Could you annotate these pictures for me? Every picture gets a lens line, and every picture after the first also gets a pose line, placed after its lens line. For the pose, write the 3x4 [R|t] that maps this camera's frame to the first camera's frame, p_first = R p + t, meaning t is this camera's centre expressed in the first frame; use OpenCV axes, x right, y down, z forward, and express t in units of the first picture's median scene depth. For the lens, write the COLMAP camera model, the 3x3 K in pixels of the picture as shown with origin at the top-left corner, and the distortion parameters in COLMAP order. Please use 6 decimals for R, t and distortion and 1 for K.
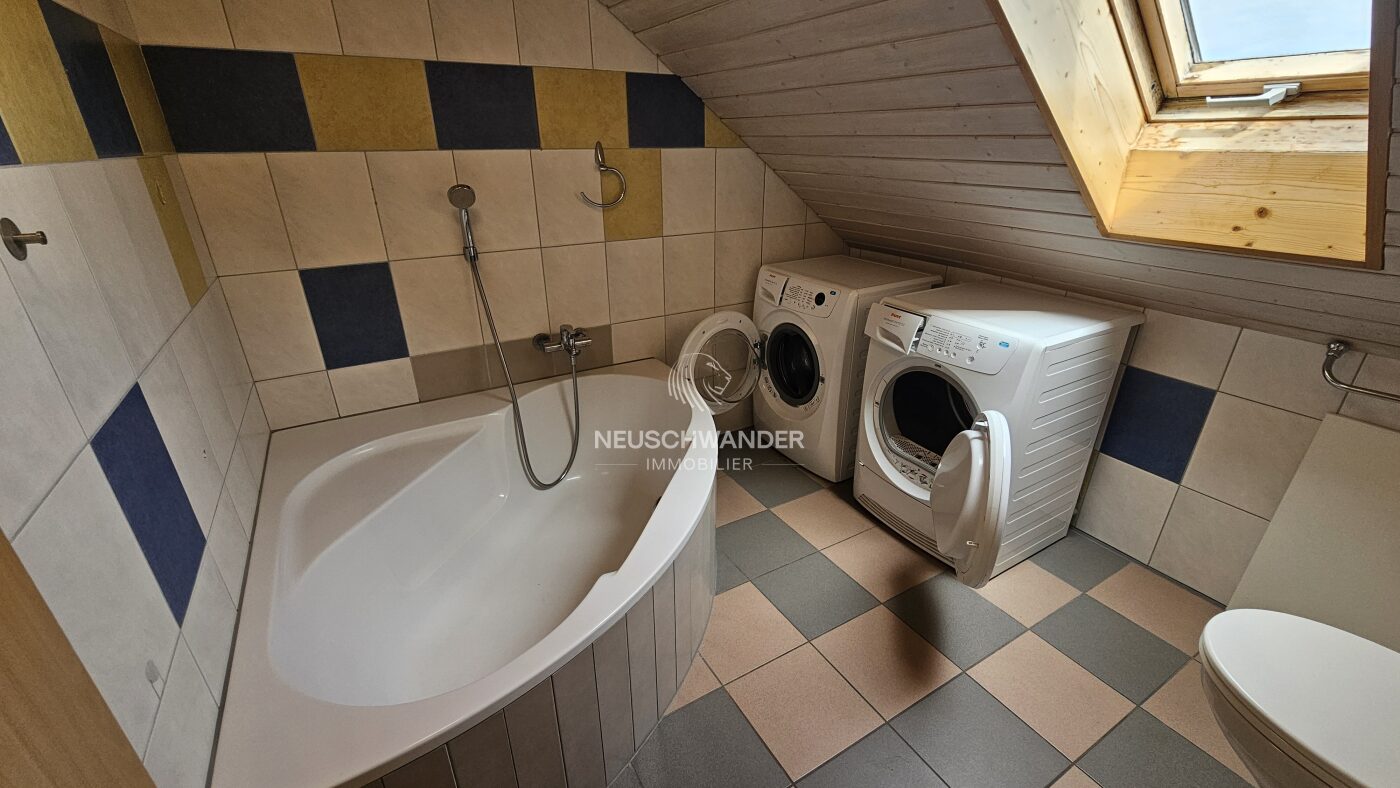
lens RADIAL K [[570.1, 0, 695.1], [0, 570.1, 386.3], [0, 0, 1]] dist [0.000164, 0.000126]
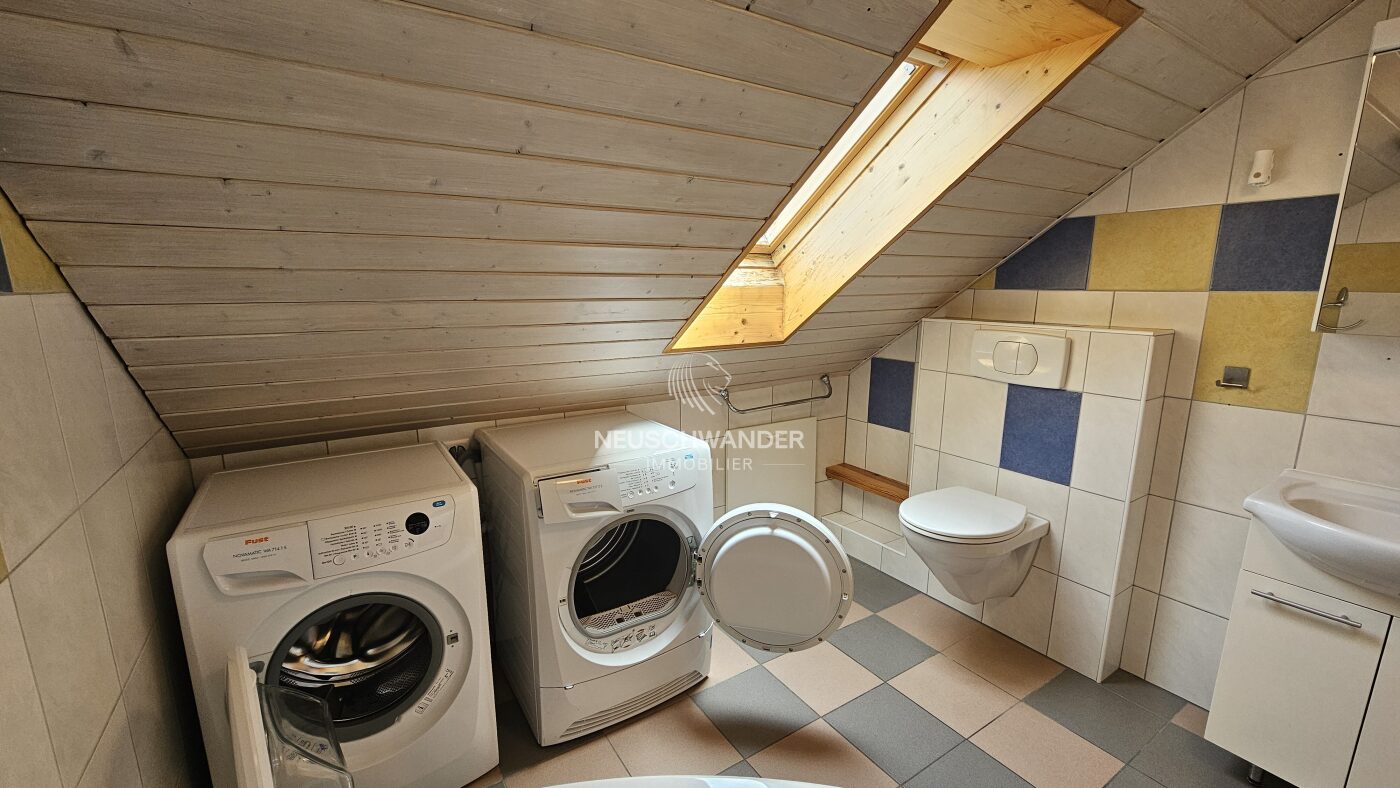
lens RADIAL K [[570.1, 0, 706.0], [0, 570.1, 396.8], [0, 0, 1]] dist [0.000164, 0.000126]
pose [[-0.033596, -0.197558, 0.979715, -0.395984], [0.394635, 0.897992, 0.194612, -0.299612], [-0.918223, 0.393168, 0.047795, 0.704218]]
